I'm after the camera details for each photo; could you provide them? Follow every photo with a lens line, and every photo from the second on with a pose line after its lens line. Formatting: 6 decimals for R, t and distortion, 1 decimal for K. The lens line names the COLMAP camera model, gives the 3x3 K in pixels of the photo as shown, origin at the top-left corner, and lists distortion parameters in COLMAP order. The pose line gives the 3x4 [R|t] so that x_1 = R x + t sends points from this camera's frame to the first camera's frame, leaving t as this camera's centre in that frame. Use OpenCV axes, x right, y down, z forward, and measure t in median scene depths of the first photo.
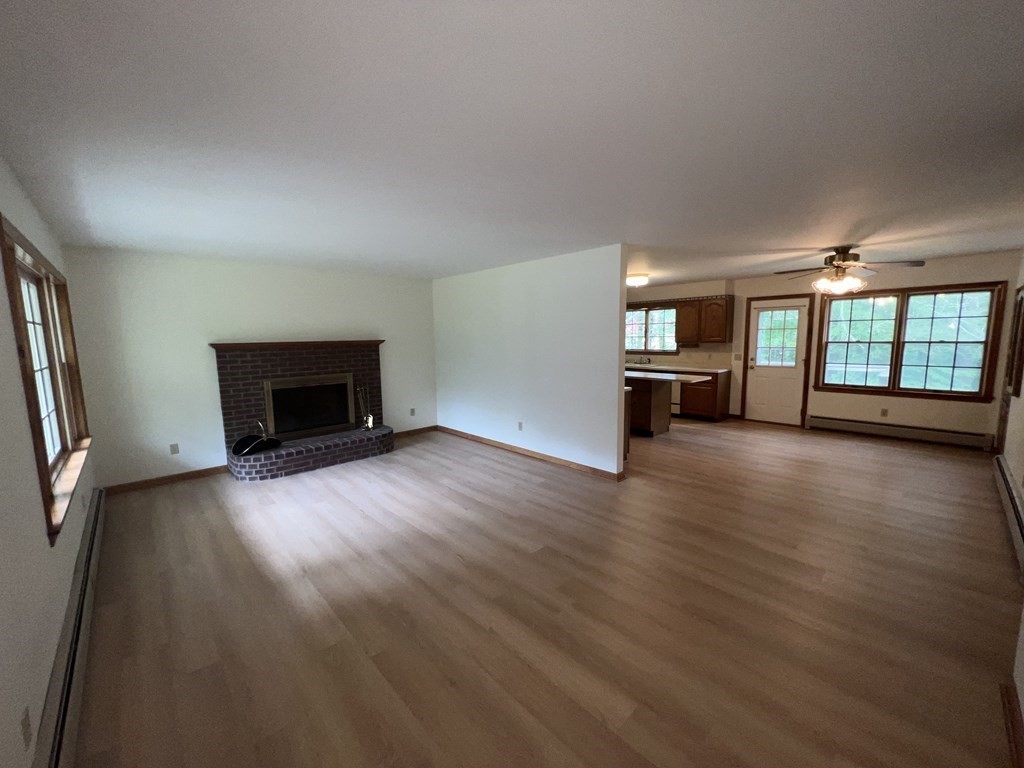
lens RADIAL K [[408.0, 0, 510.5], [0, 408.0, 385.7], [0, 0, 1]] dist [0.000451, 0.000311]
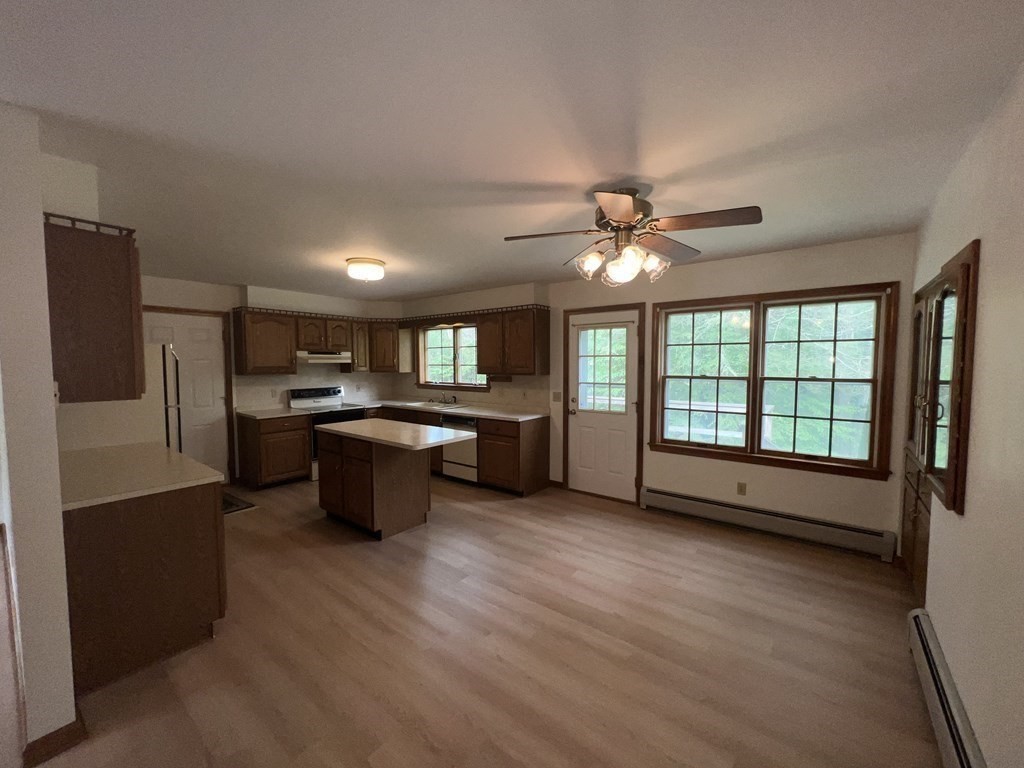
lens RADIAL K [[408.0, 0, 510.5], [0, 408.0, 385.7], [0, 0, 1]] dist [0.000451, 0.000311]
pose [[0.988038, 0.005863, 0.154096, 0.475740], [0.004364, 0.997814, -0.065947, -0.055228], [-0.154146, 0.065830, 0.985853, 0.431653]]
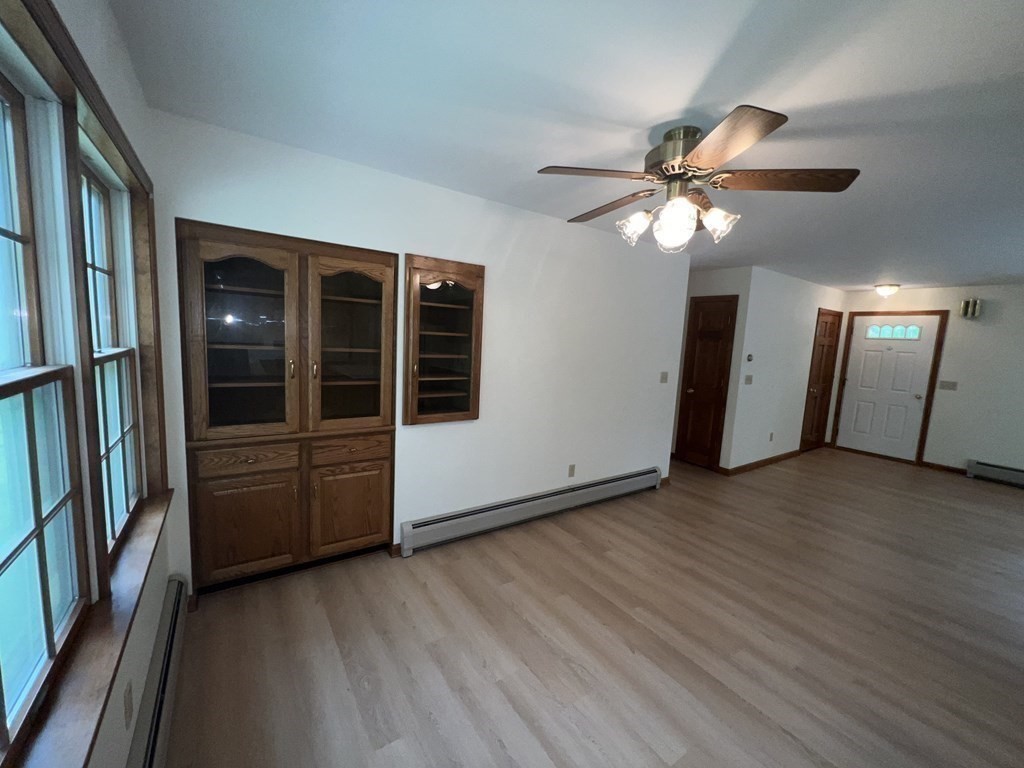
lens RADIAL K [[408.0, 0, 510.5], [0, 408.0, 385.7], [0, 0, 1]] dist [0.000451, 0.000311]
pose [[-0.988965, -0.048334, 0.140042, 0.708411], [-0.014002, 0.971546, 0.236436, -0.144884], [-0.147485, 0.231866, -0.961502, 1.124519]]
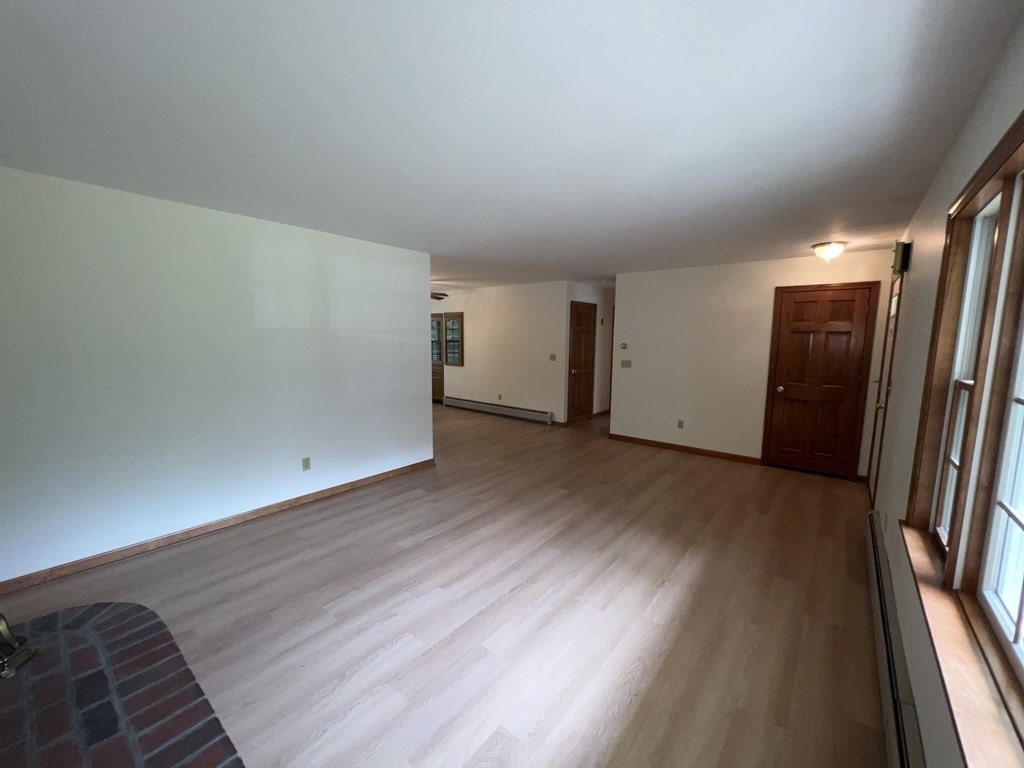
lens RADIAL K [[408.0, 0, 510.5], [0, 408.0, 385.7], [0, 0, 1]] dist [0.000451, 0.000311]
pose [[-0.132843, -0.106460, 0.985403, -0.632754], [0.113370, 0.986057, 0.121814, -0.070196], [-0.984632, 0.127898, -0.118921, 0.661978]]
